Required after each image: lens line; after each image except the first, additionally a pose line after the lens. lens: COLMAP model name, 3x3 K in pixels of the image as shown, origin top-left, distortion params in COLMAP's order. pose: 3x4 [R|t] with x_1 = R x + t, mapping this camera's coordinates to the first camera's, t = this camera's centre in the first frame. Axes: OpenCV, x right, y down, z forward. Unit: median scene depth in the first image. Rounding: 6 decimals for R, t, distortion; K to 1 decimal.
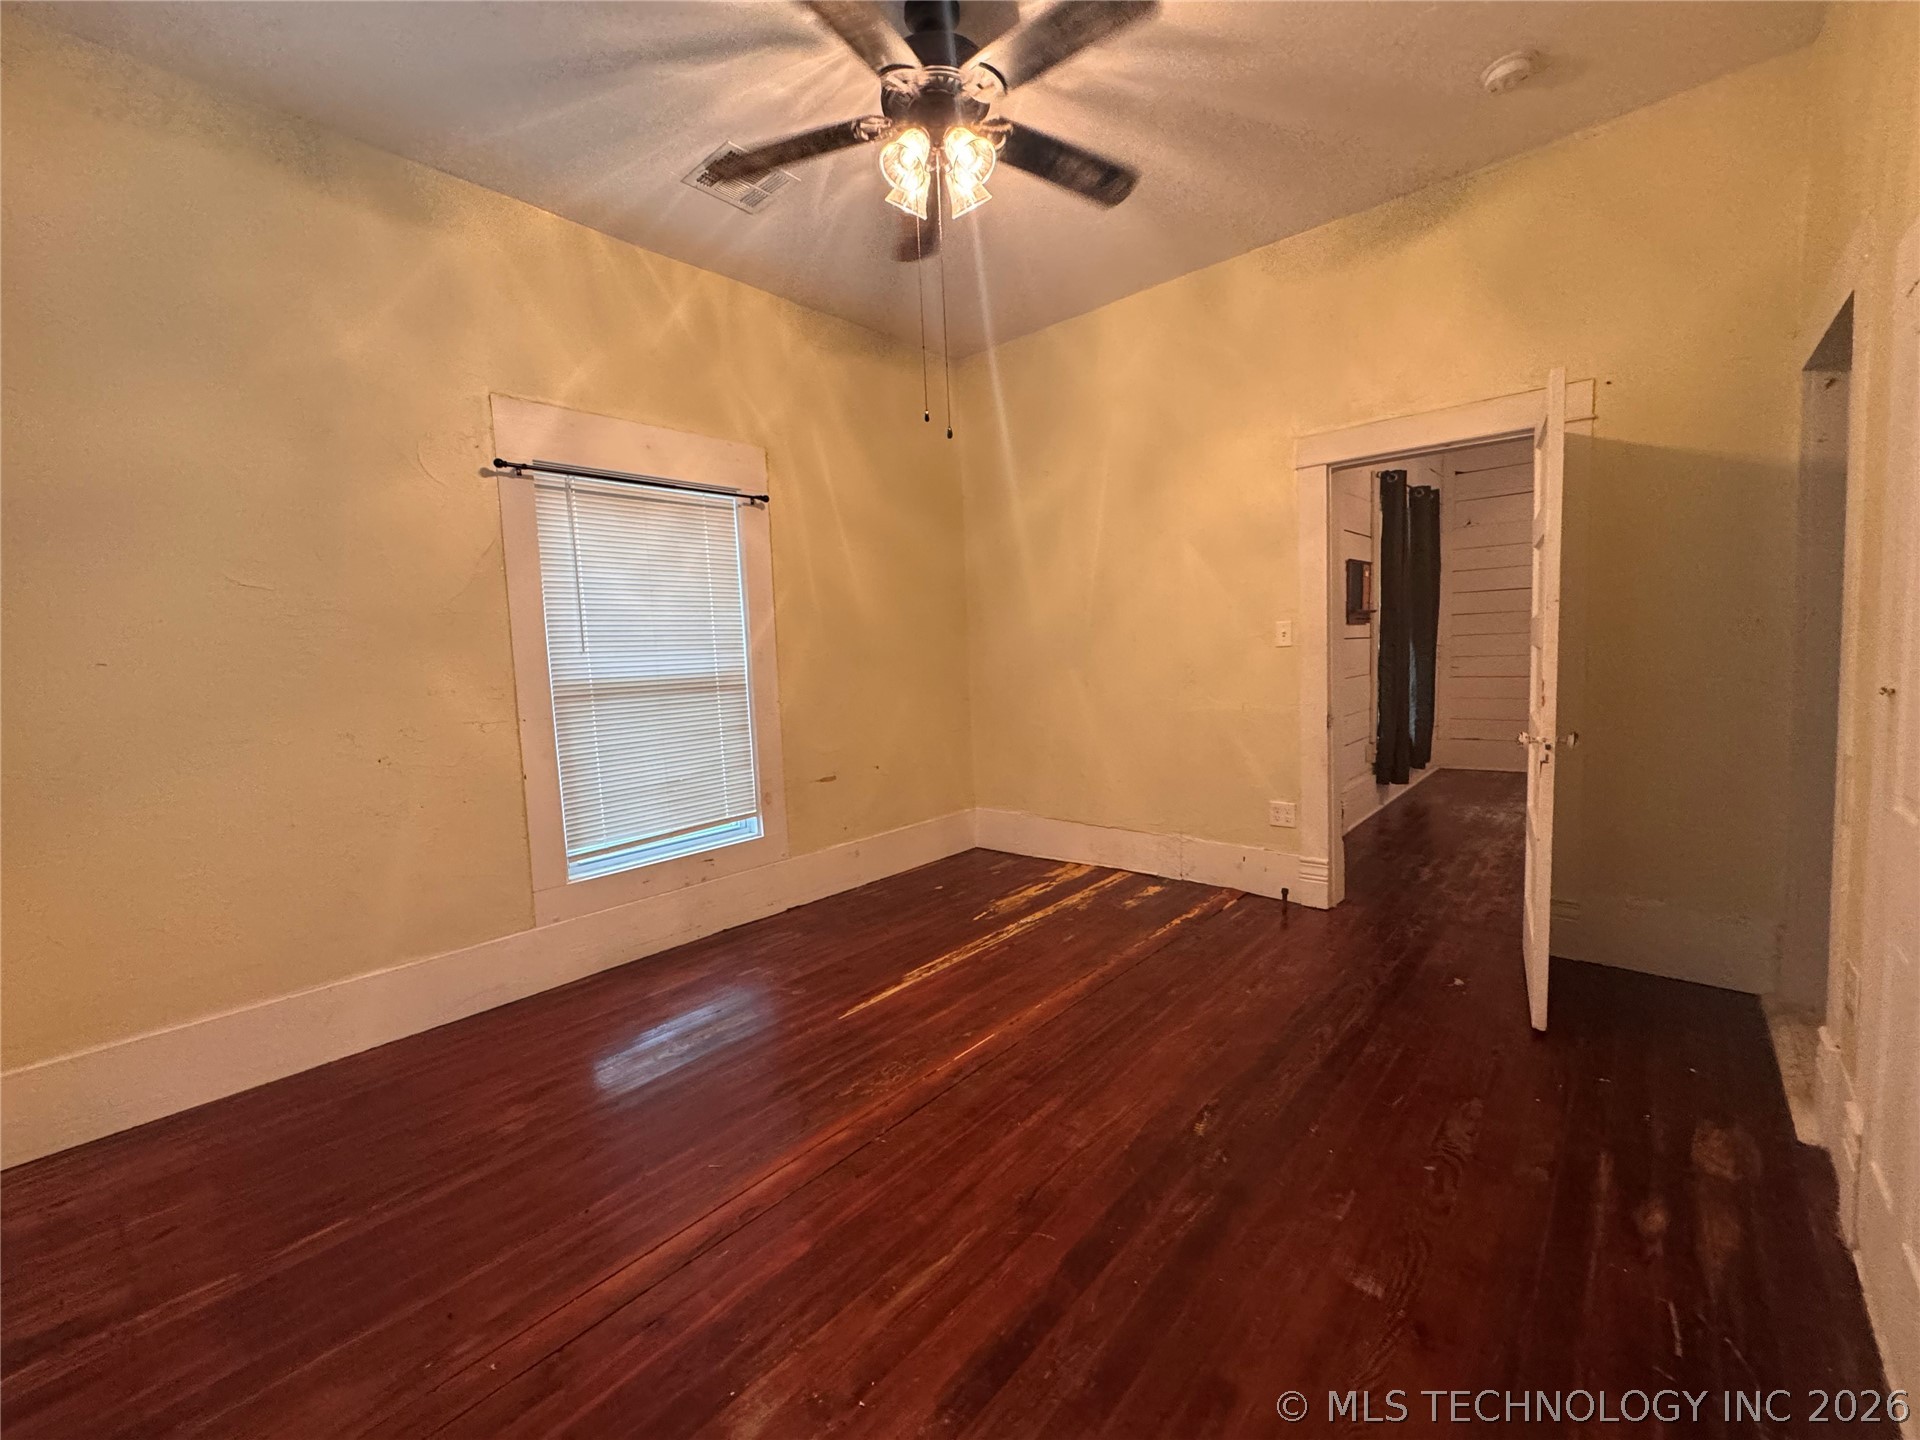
lens RADIAL K [[765.8, 0, 958.0], [0, 765.8, 717.9], [0, 0, 1]] dist [-0.000710, 0.000199]
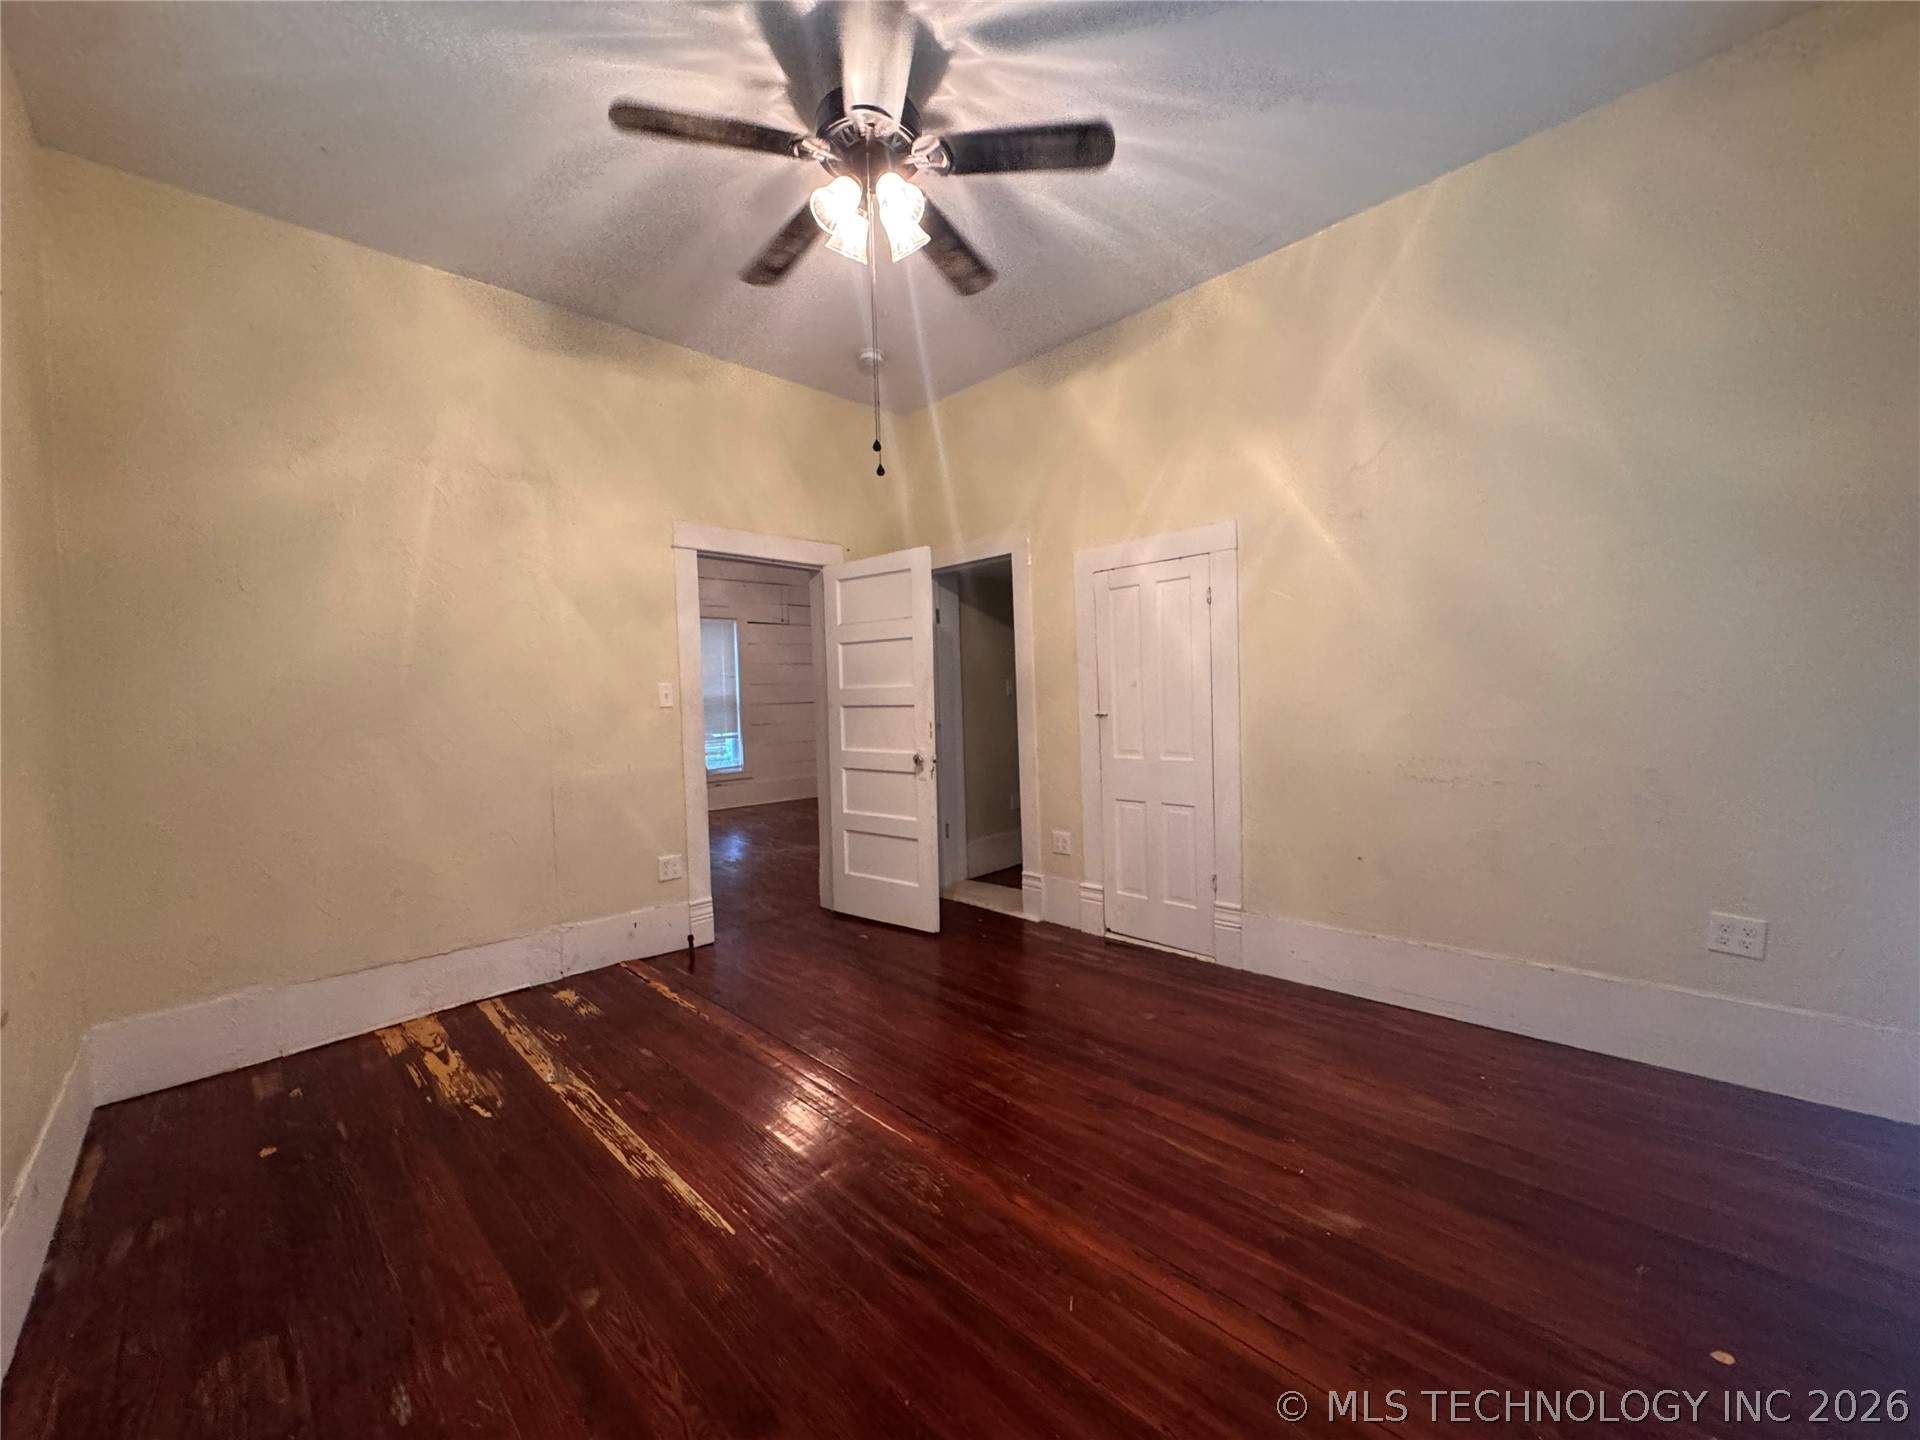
lens RADIAL K [[763.2, 0, 965.5], [0, 763.2, 721.8], [0, 0, 1]] dist [-0.001755, 0.000078]
pose [[0.060536, 0.004499, 0.998156, -0.627851], [0.112372, 0.993602, -0.011294, -0.016008], [-0.991821, 0.112848, 0.059643, 0.550127]]
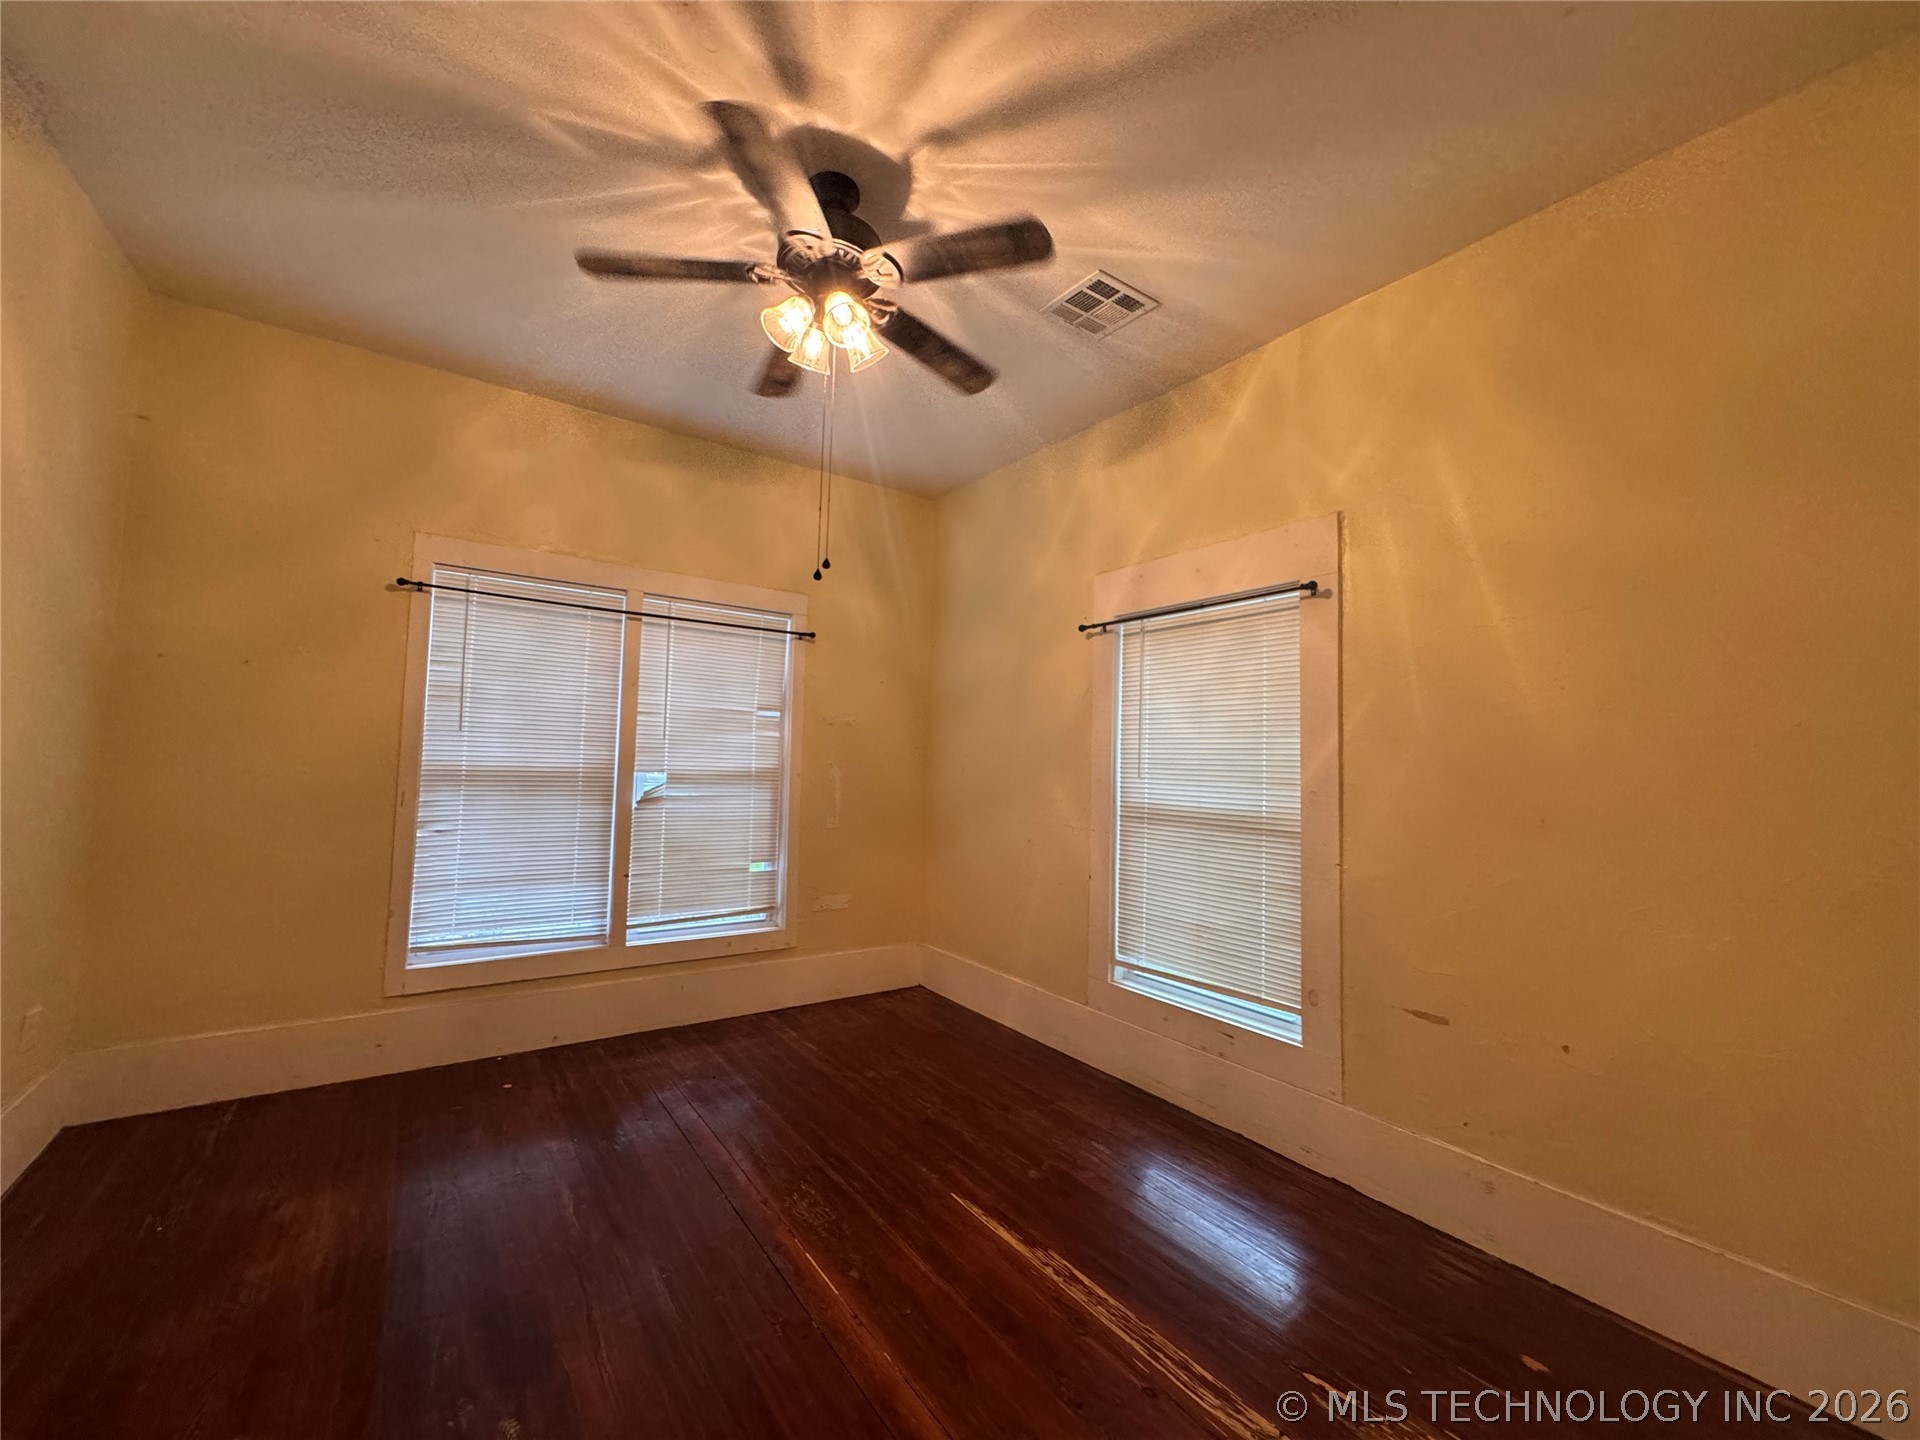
lens RADIAL K [[765.8, 0, 958.0], [0, 765.8, 717.9], [0, 0, 1]] dist [-0.000710, 0.000199]
pose [[-0.221998, -0.019065, -0.974861, 0.574218], [-0.100183, 0.994963, 0.003356, -0.134639], [0.969887, 0.098410, -0.222790, 0.895034]]
